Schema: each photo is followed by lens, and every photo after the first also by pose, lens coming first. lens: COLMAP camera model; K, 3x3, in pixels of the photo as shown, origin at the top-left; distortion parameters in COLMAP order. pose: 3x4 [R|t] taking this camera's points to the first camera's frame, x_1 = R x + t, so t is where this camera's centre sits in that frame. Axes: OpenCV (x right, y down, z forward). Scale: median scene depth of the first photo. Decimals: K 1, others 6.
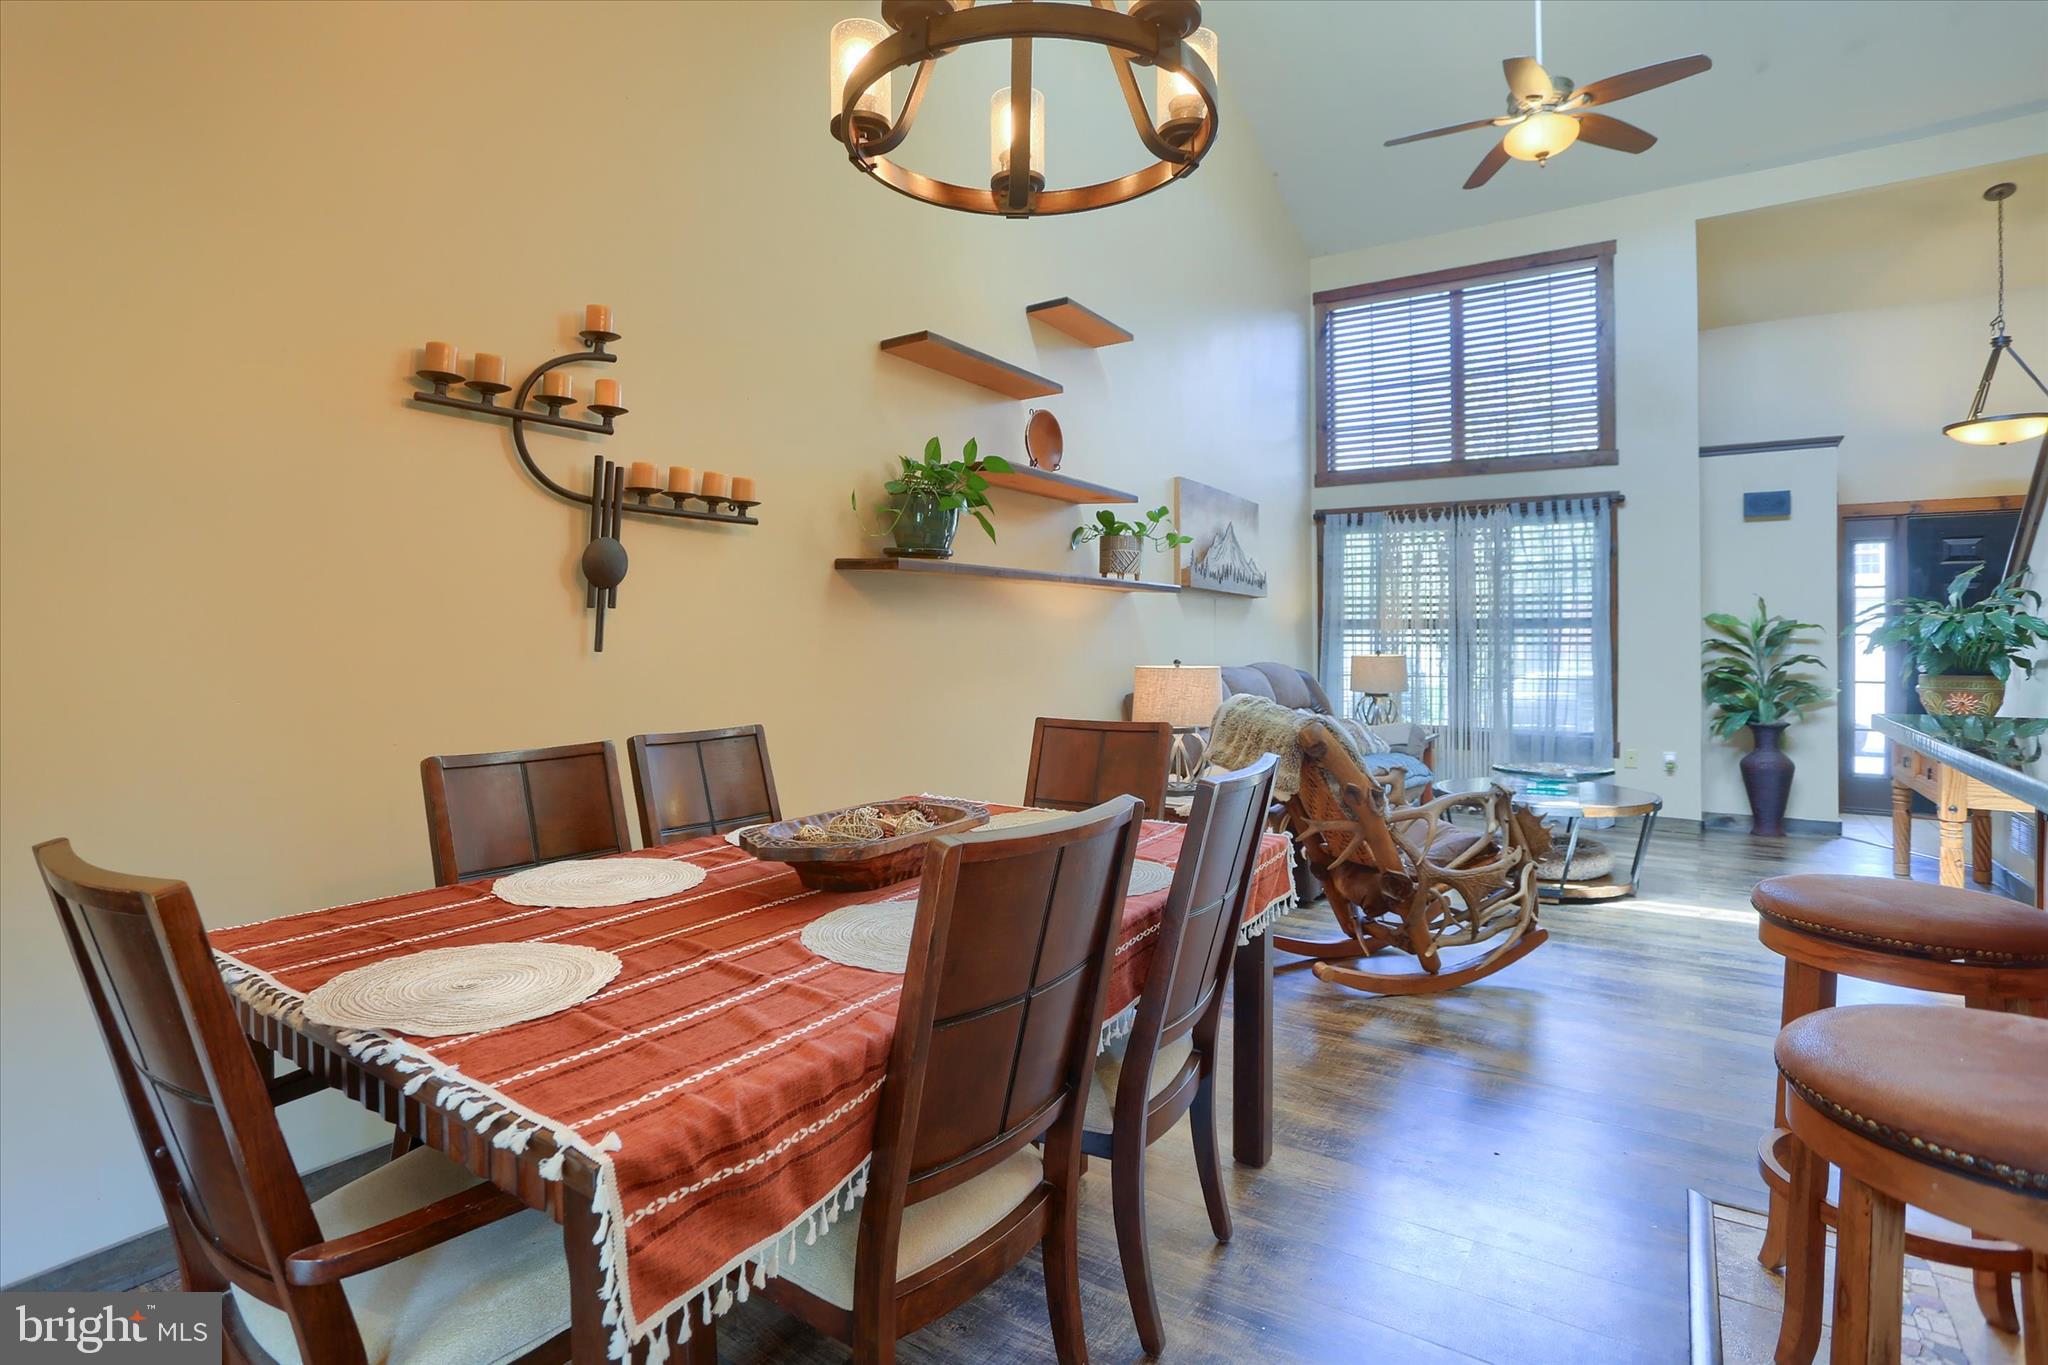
lens RADIAL K [[1022.1, 0, 990.8], [0, 1022.1, 635.8], [0, 0, 1]] dist [-0.083270, 0.033209]
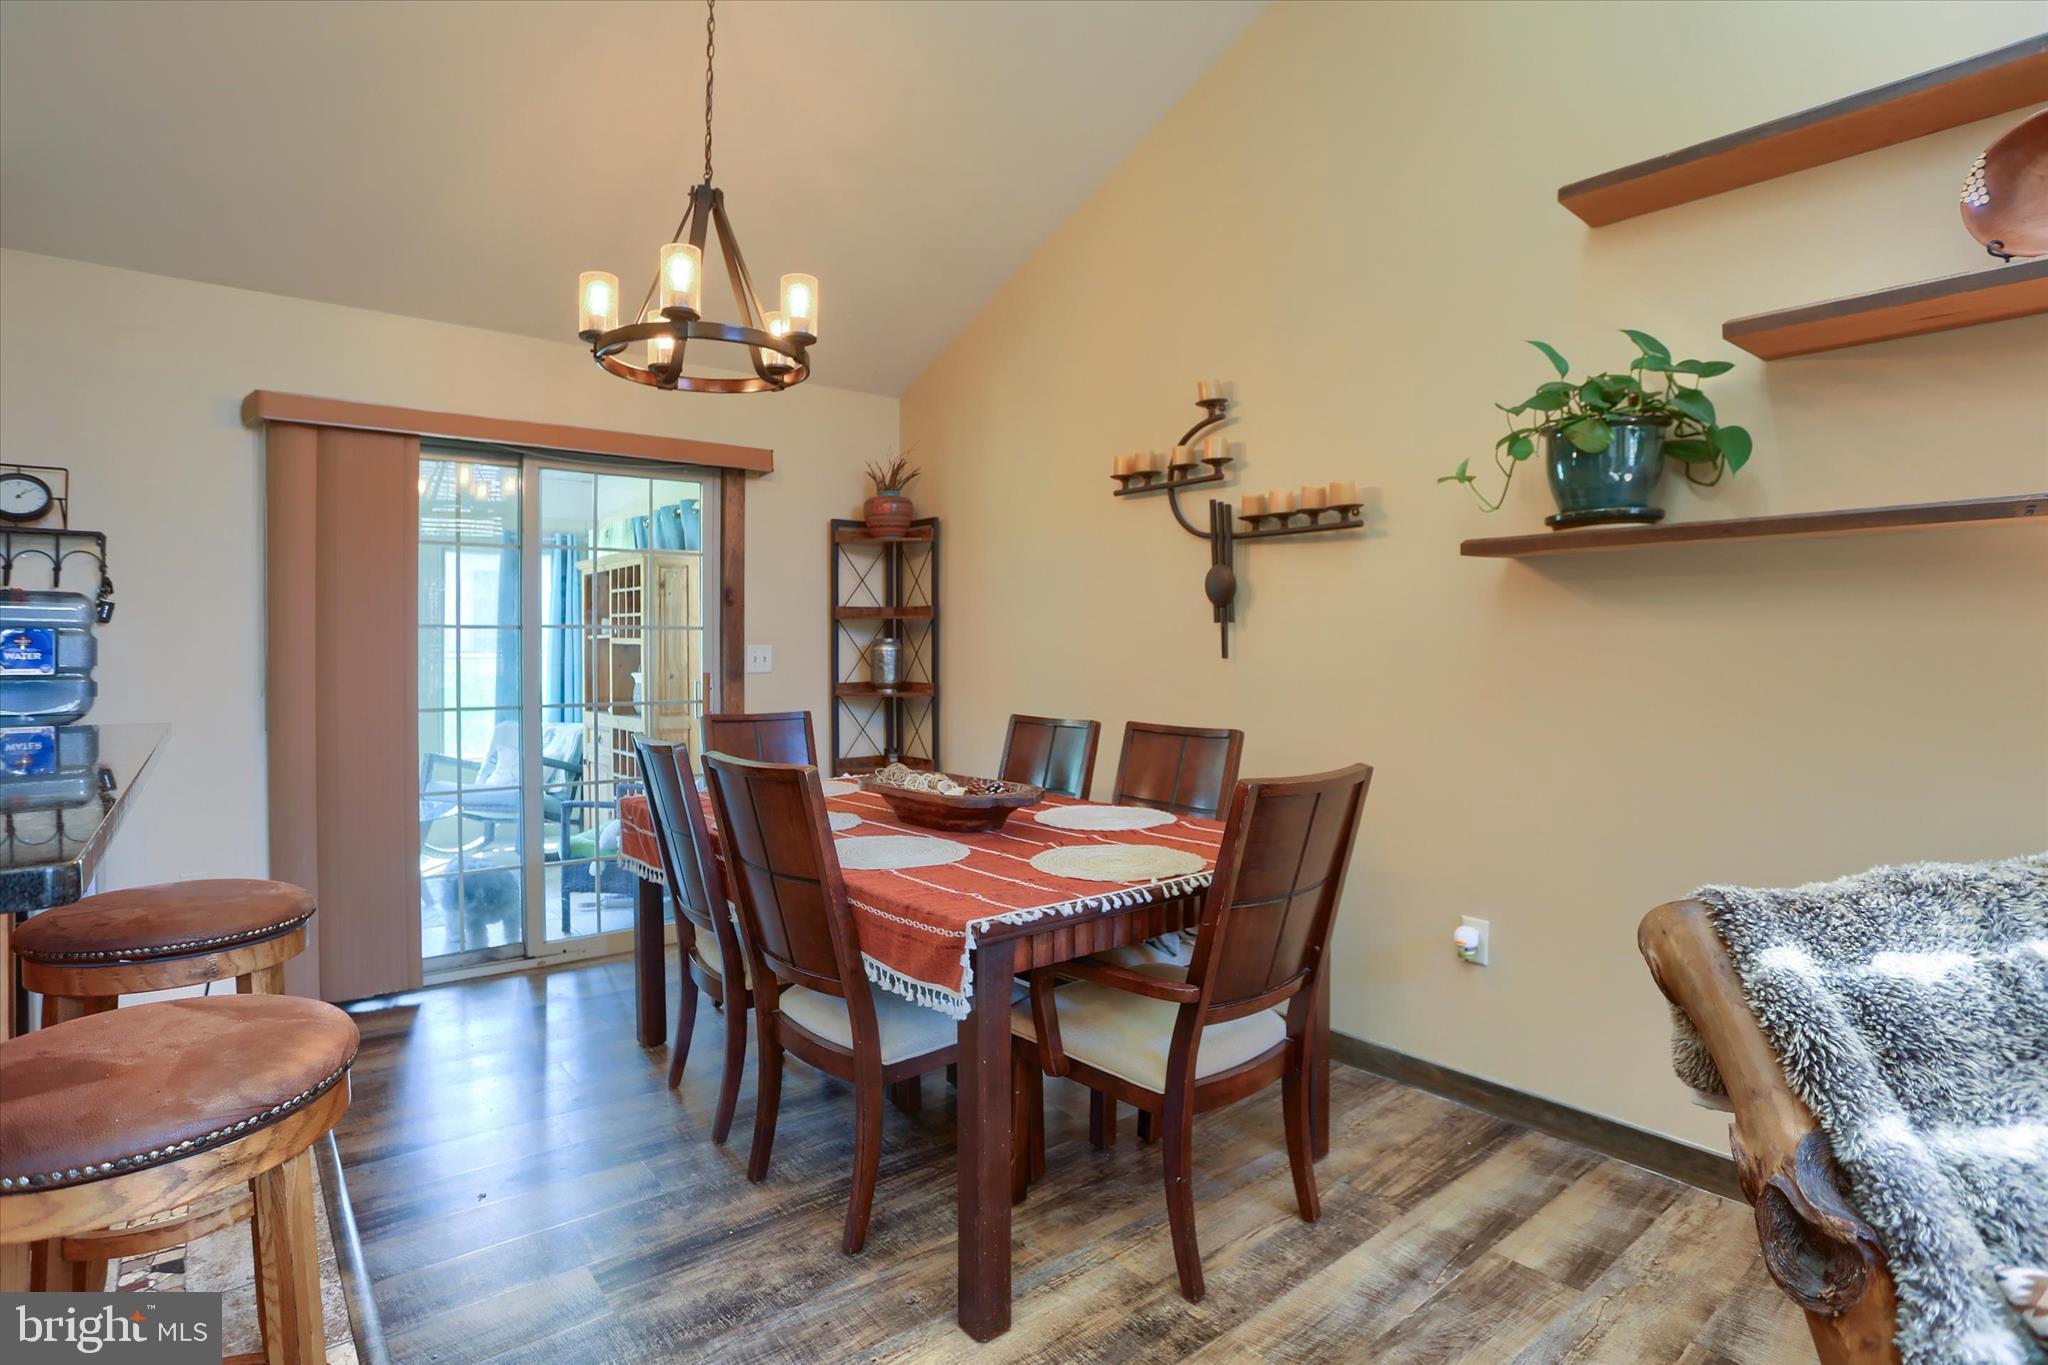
lens RADIAL K [[1012.8, 0, 1005.6], [0, 1012.8, 655.1], [0, 0, 1]] dist [-0.063071, 0.023510]
pose [[-0.276093, 0.009781, -0.961081, 0.806226], [0.002181, 0.999952, 0.009549, -0.000568], [0.961128, 0.000540, -0.276101, 1.007537]]
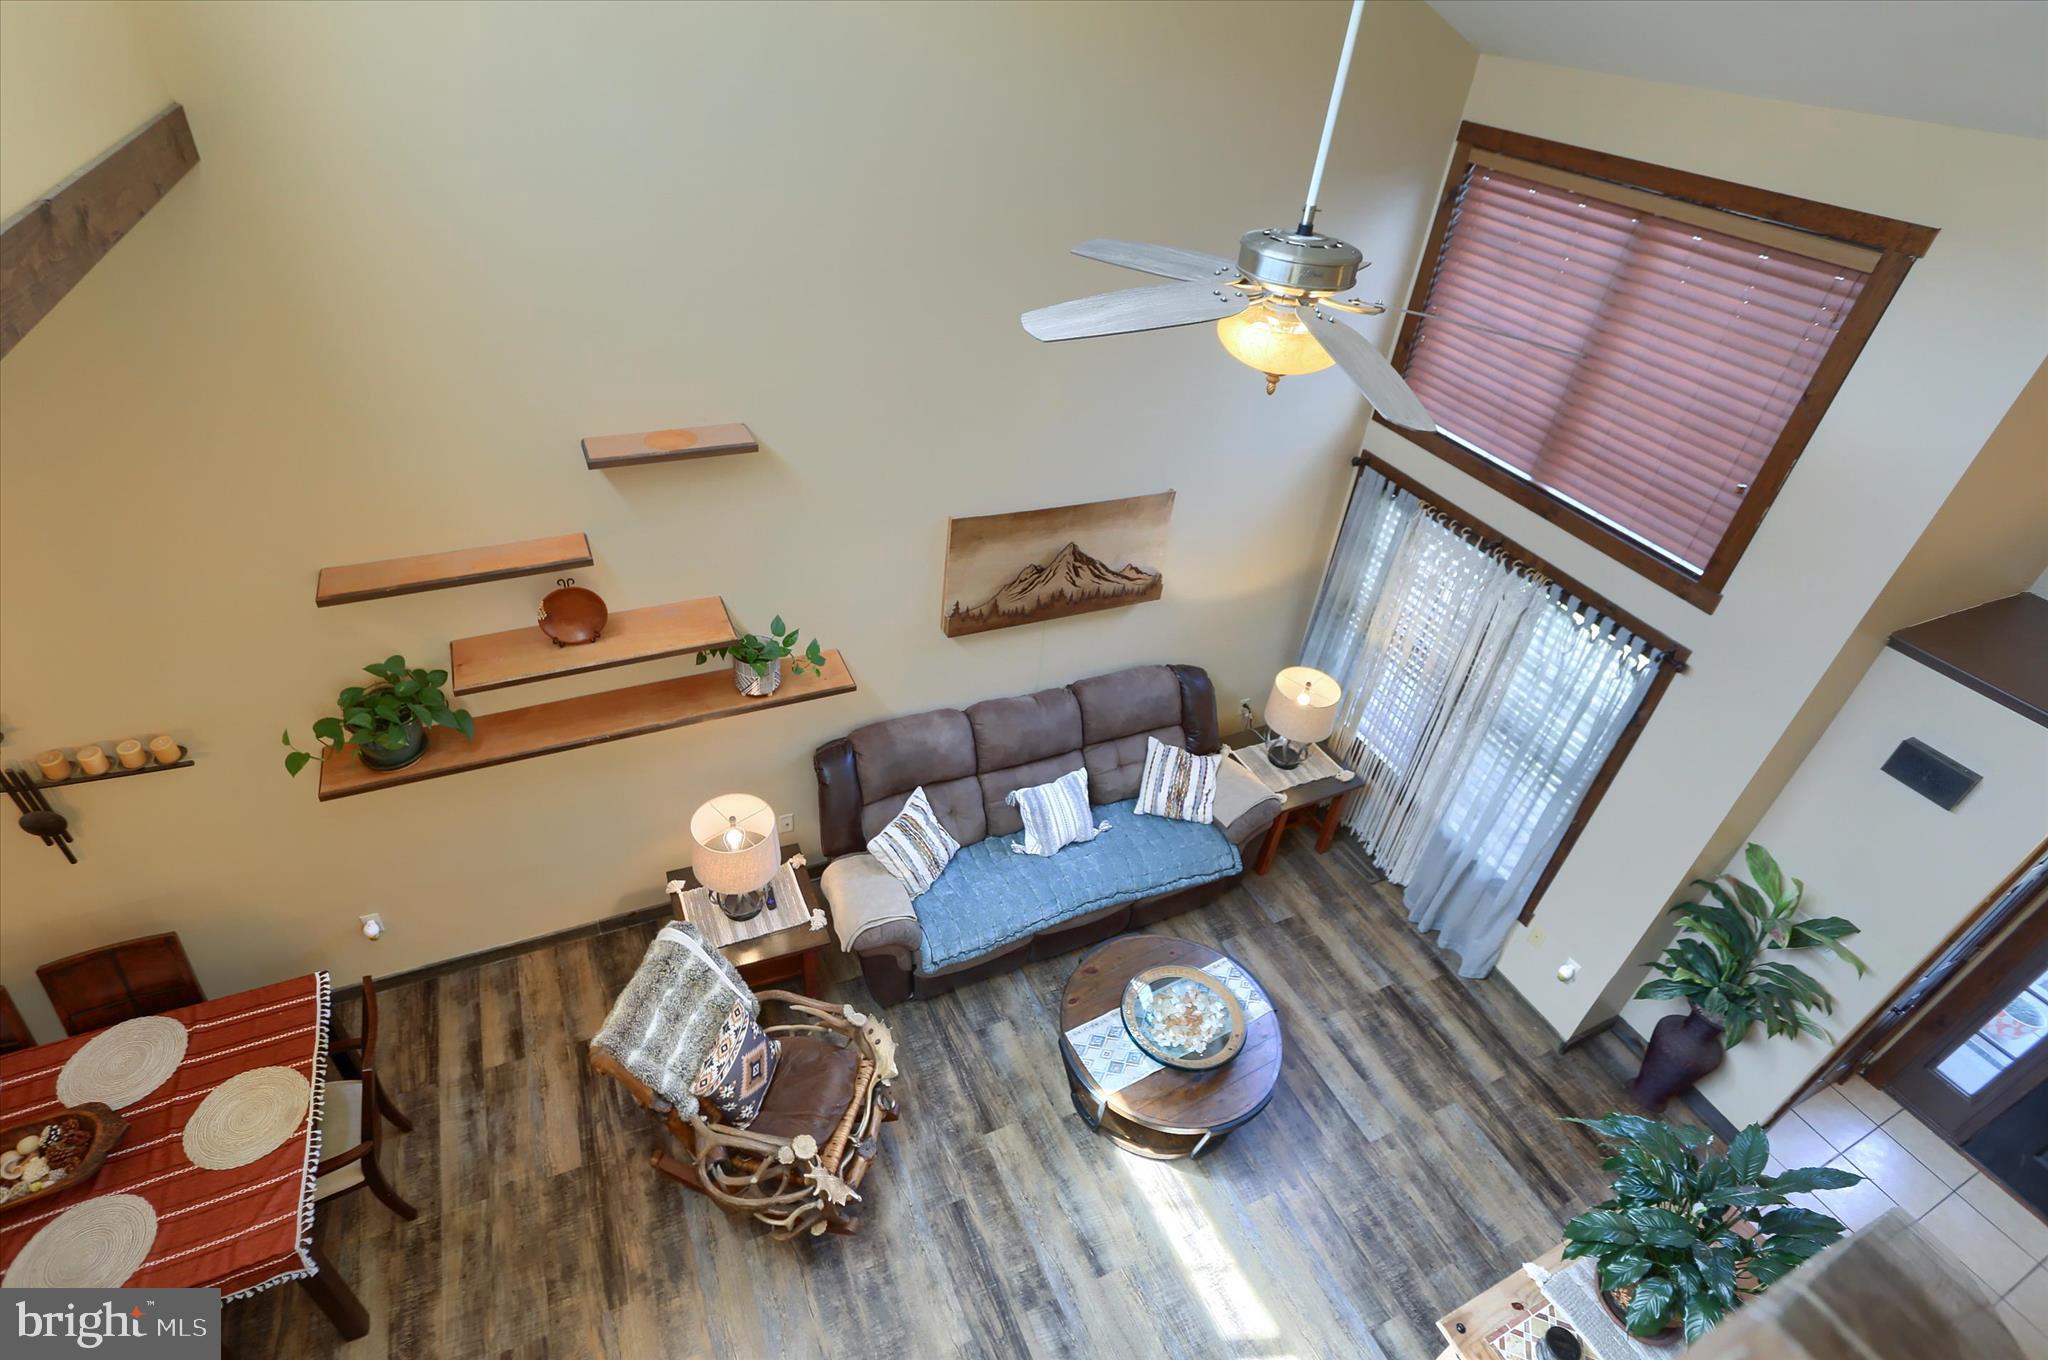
lens RADIAL K [[1012.8, 0, 1005.6], [0, 1012.8, 652.6], [0, 0, 1]] dist [-0.063071, 0.023510]
pose [[0.863862, 0.348121, -0.364081, 1.106677], [-0.084079, 0.812280, 0.577176, -1.078072], [0.496663, -0.467988, 0.730967, 0.728229]]
